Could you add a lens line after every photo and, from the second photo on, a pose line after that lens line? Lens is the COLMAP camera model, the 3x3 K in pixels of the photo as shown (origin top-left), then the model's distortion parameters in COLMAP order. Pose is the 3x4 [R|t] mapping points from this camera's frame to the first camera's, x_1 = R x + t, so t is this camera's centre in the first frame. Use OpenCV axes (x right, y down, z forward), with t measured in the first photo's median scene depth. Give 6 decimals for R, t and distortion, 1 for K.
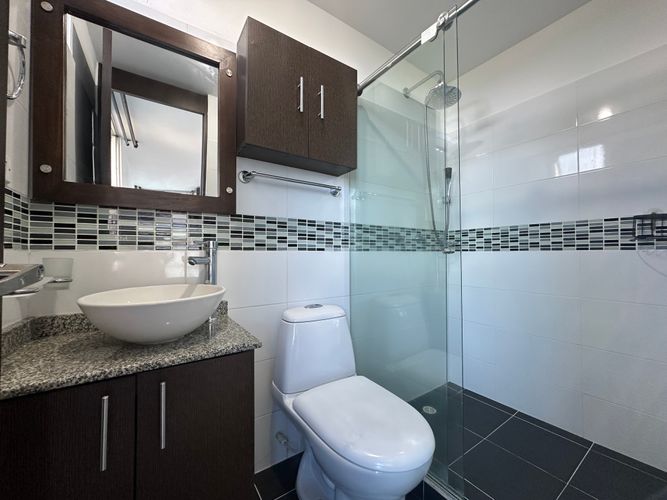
lens RADIAL K [[266.5, 0, 333.2], [0, 266.5, 249.3], [0, 0, 1]] dist [-0.002616, 0.000006]
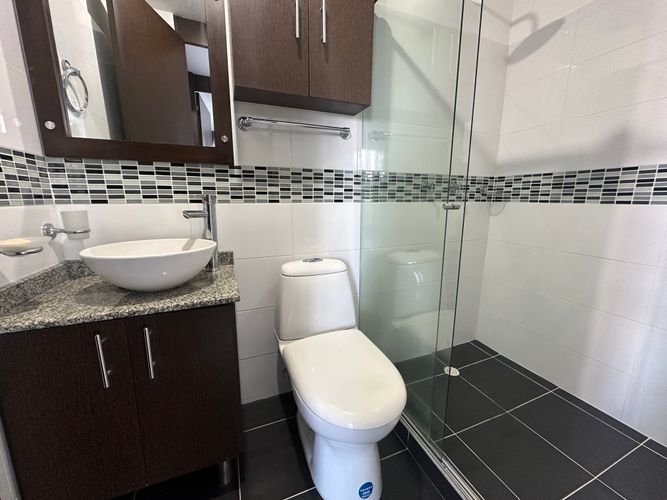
lens RADIAL K [[252.2, 0, 333.1], [0, 252.2, 249.8], [0, 0, 1]] dist [0.002148, 0.000186]
pose [[0.979622, 0.027694, -0.198934, 0.190154], [0.010944, 0.981618, 0.190543, 0.000740], [0.200554, -0.188837, 0.961311, 0.136887]]
